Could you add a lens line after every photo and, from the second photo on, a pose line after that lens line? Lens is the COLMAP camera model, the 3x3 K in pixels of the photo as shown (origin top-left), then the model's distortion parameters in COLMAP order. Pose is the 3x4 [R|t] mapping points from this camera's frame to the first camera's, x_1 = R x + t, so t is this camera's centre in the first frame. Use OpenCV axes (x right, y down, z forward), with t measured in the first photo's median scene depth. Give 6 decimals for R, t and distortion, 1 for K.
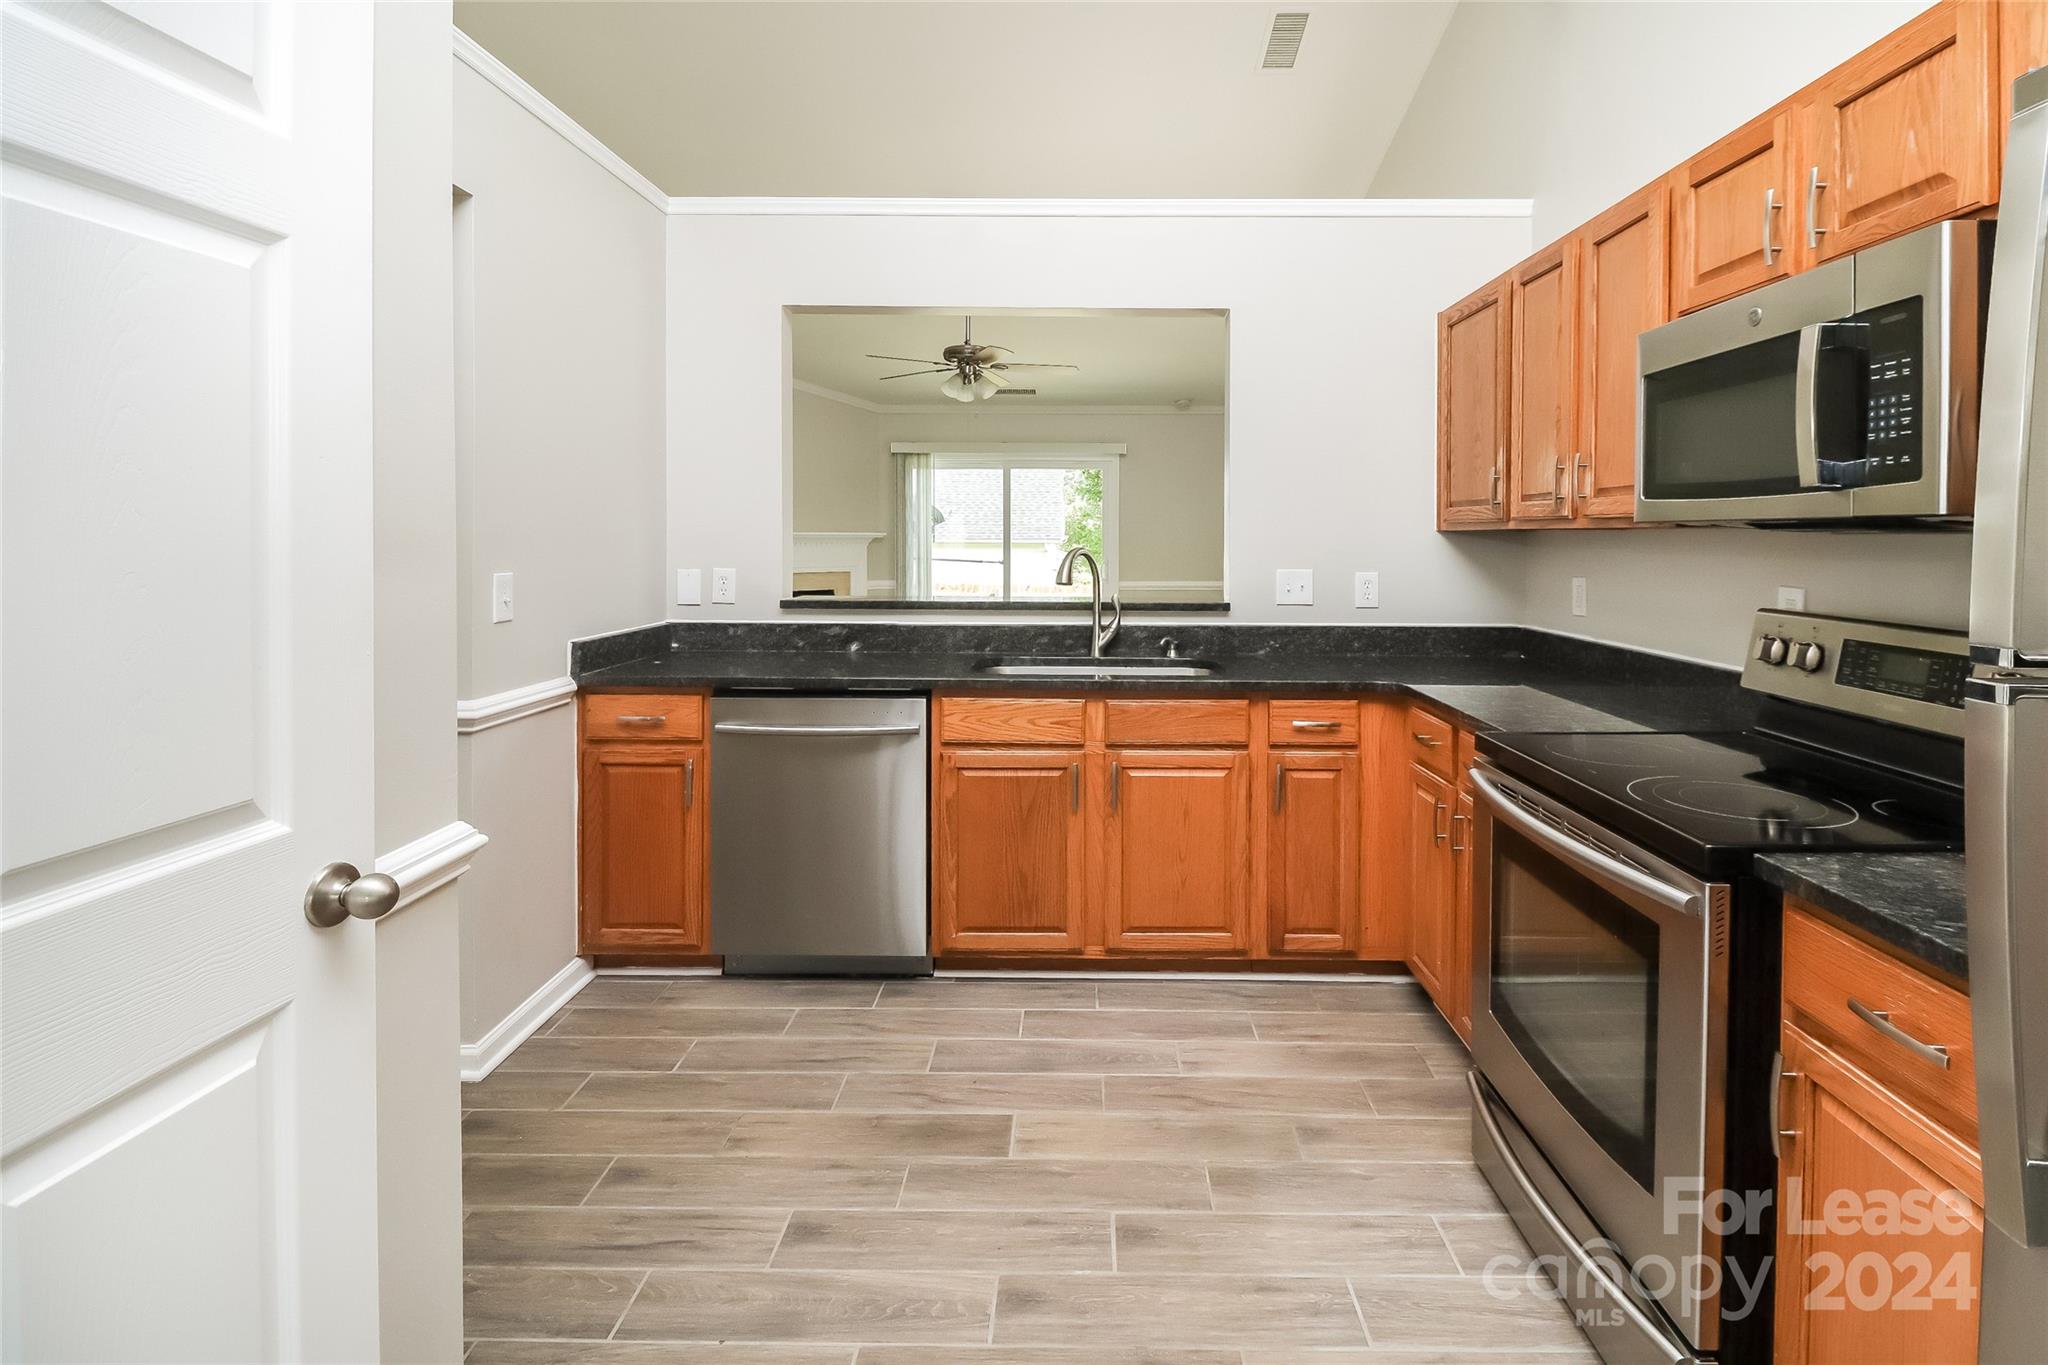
lens RADIAL K [[941.8, 0, 1069.0], [0, 941.8, 549.2], [0, 0, 1]] dist [-0.027920, -0.000849]
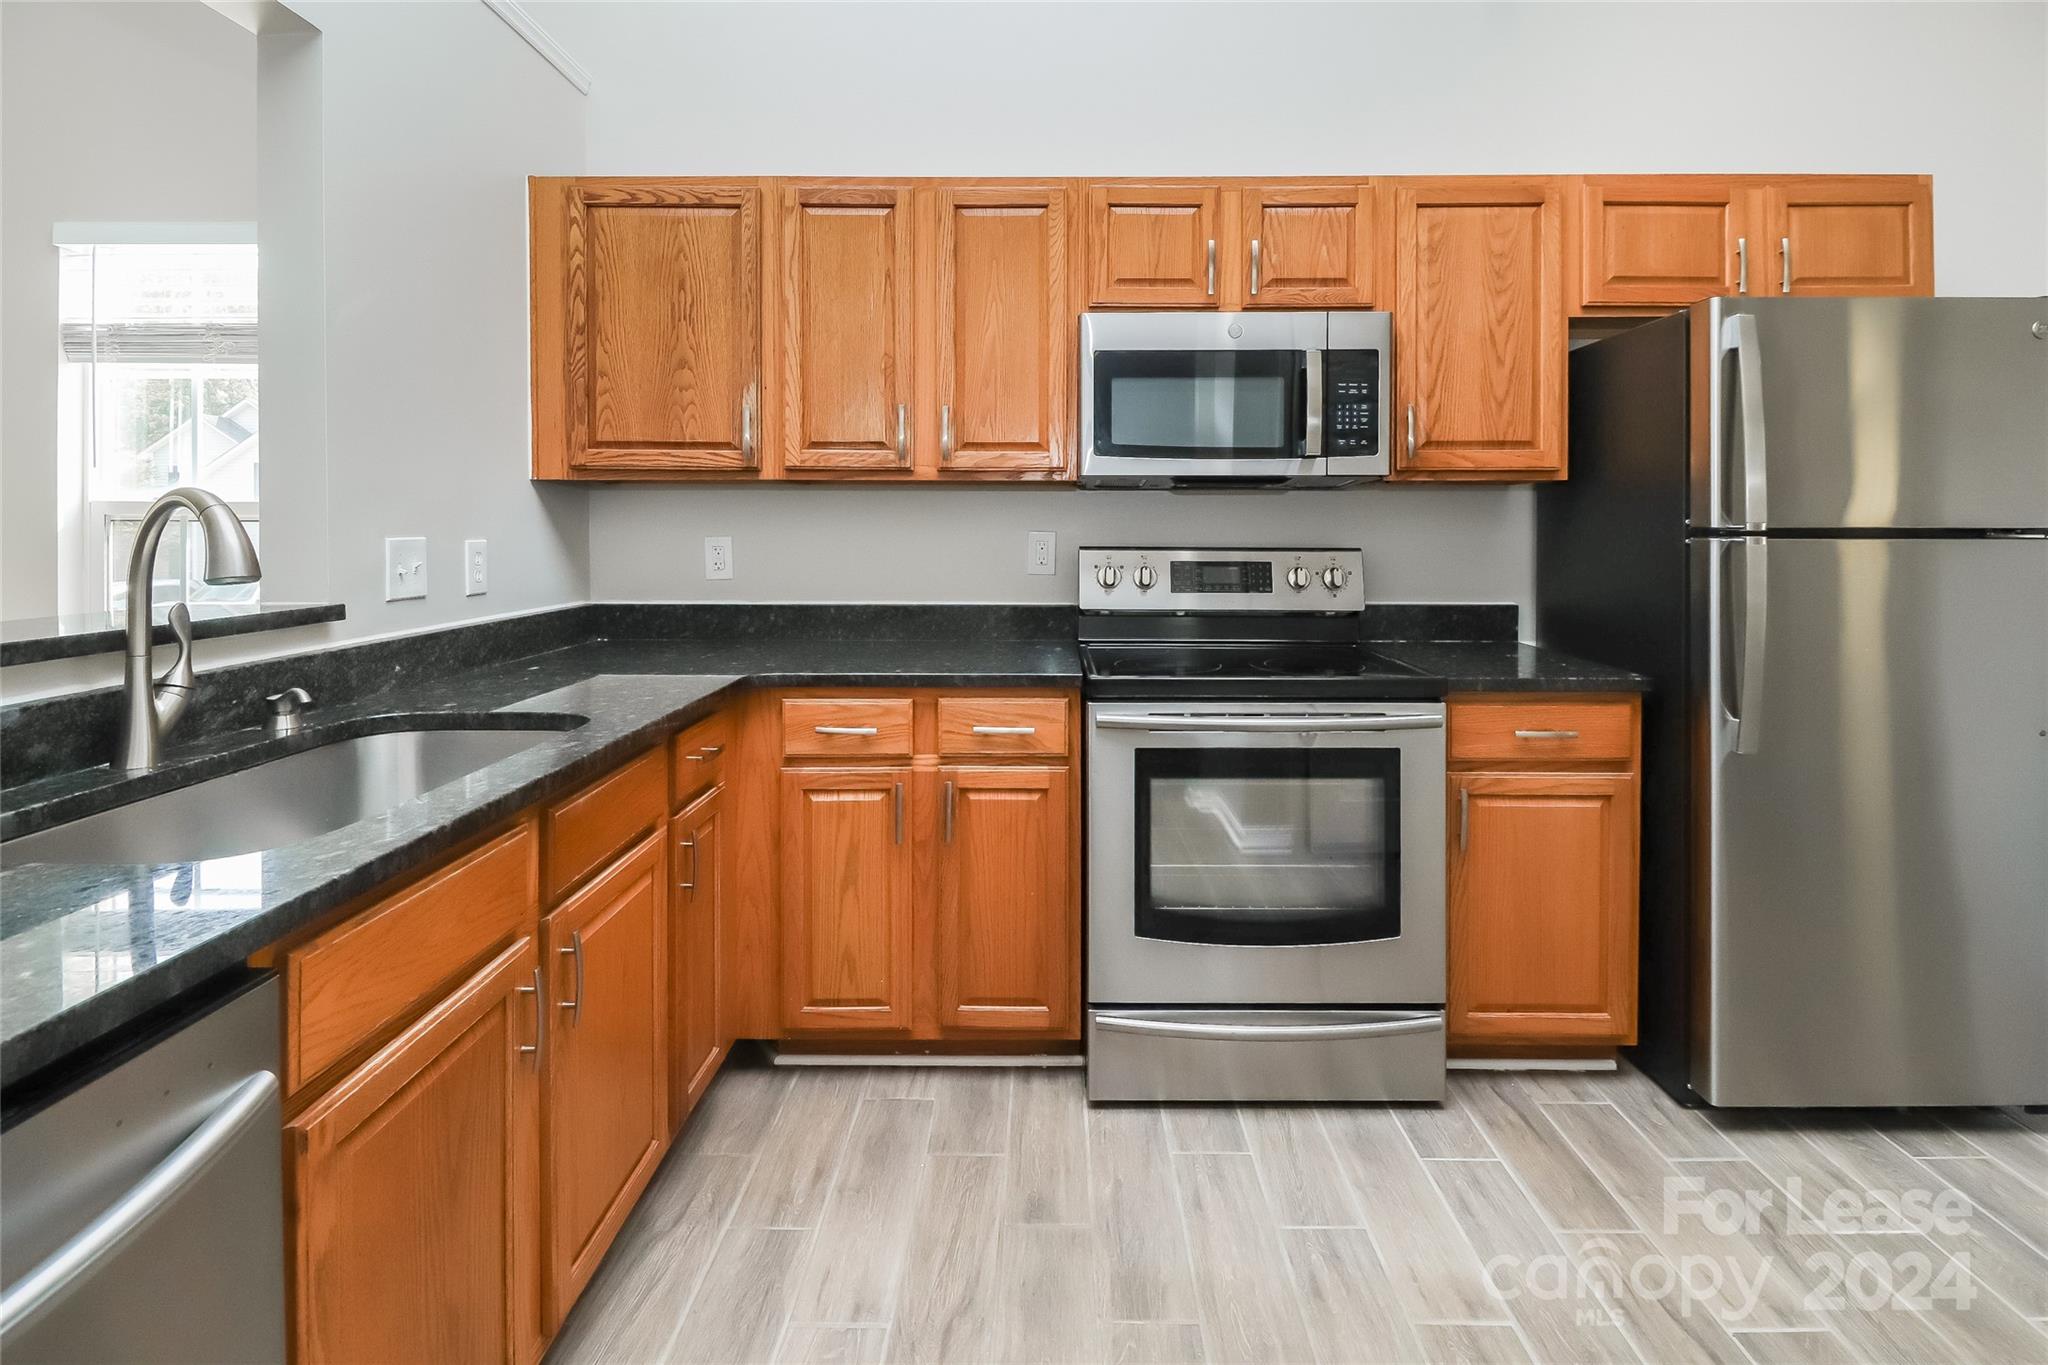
lens RADIAL K [[993.9, 0, 1065.2], [0, 993.9, 533.2], [0, 0, 1]] dist [0.000079, -0.000107]
pose [[0.005583, -0.013869, 0.999888, -0.791884], [0.011395, 0.999840, 0.013805, 0.033256], [-0.999919, 0.011316, 0.005741, 1.279184]]
